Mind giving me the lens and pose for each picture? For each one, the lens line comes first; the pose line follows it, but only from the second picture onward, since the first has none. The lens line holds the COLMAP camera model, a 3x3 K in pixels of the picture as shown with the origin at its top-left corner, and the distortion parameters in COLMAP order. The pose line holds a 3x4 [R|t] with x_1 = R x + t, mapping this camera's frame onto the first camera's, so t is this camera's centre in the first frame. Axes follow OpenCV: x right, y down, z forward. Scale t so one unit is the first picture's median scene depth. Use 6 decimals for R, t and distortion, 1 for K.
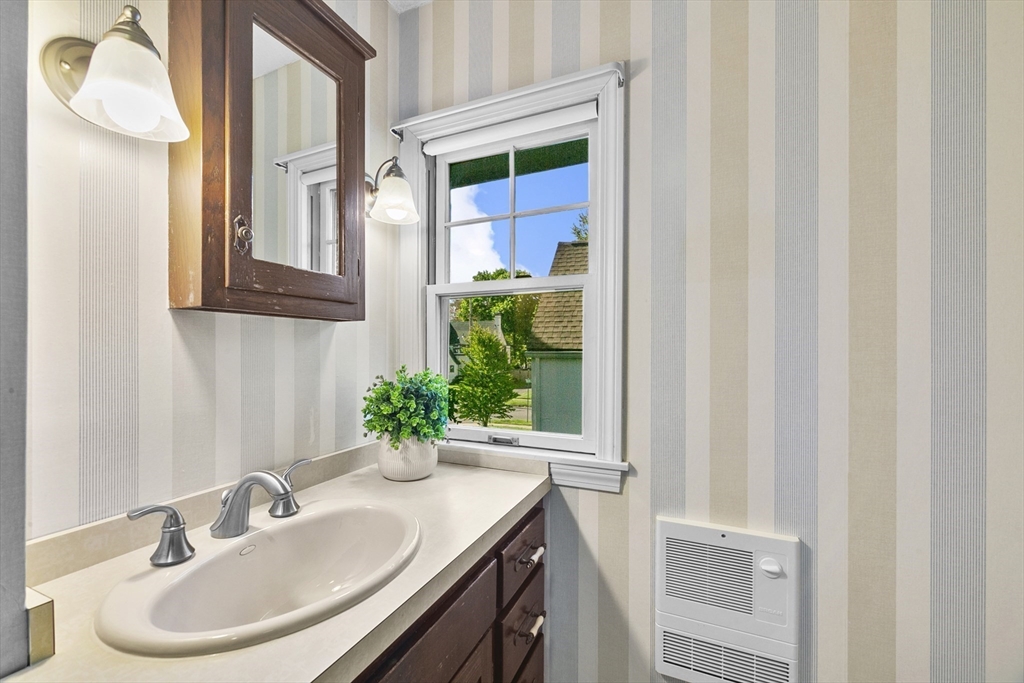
lens RADIAL K [[423.2, 0, 507.0], [0, 423.2, 347.6], [0, 0, 1]] dist [0.000570, -0.000730]
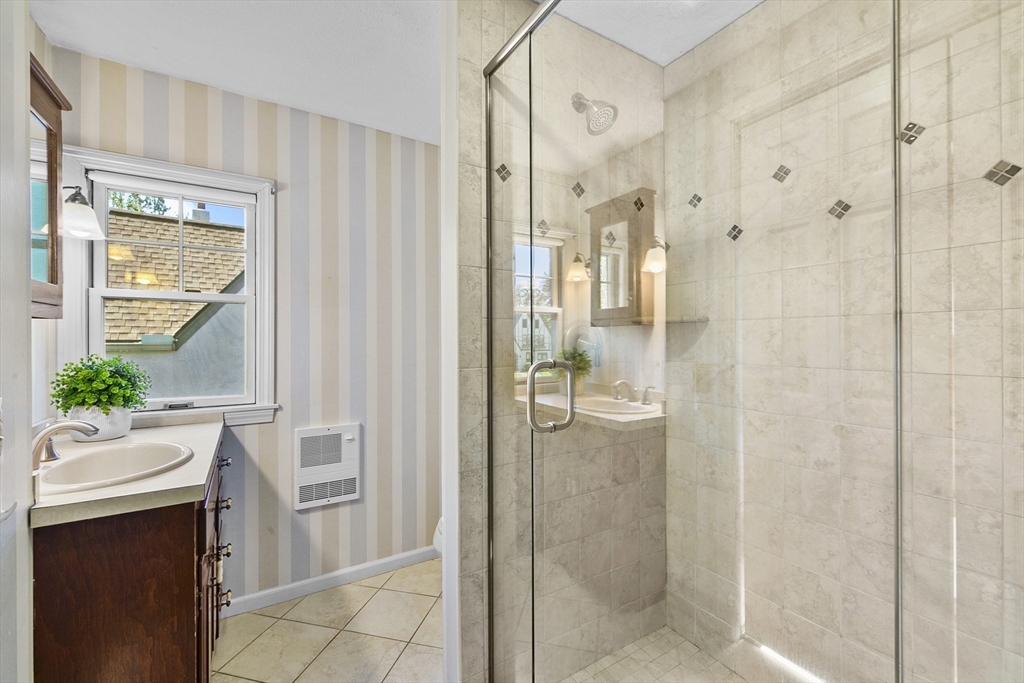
lens RADIAL K [[423.2, 0, 507.4], [0, 423.2, 342.5], [0, 0, 1]] dist [0.000570, -0.000730]
pose [[0.560707, -0.004797, 0.828000, -0.661534], [-0.000007, 0.999983, 0.005798, -0.000839], [-0.828014, -0.003257, 0.560697, -0.828813]]
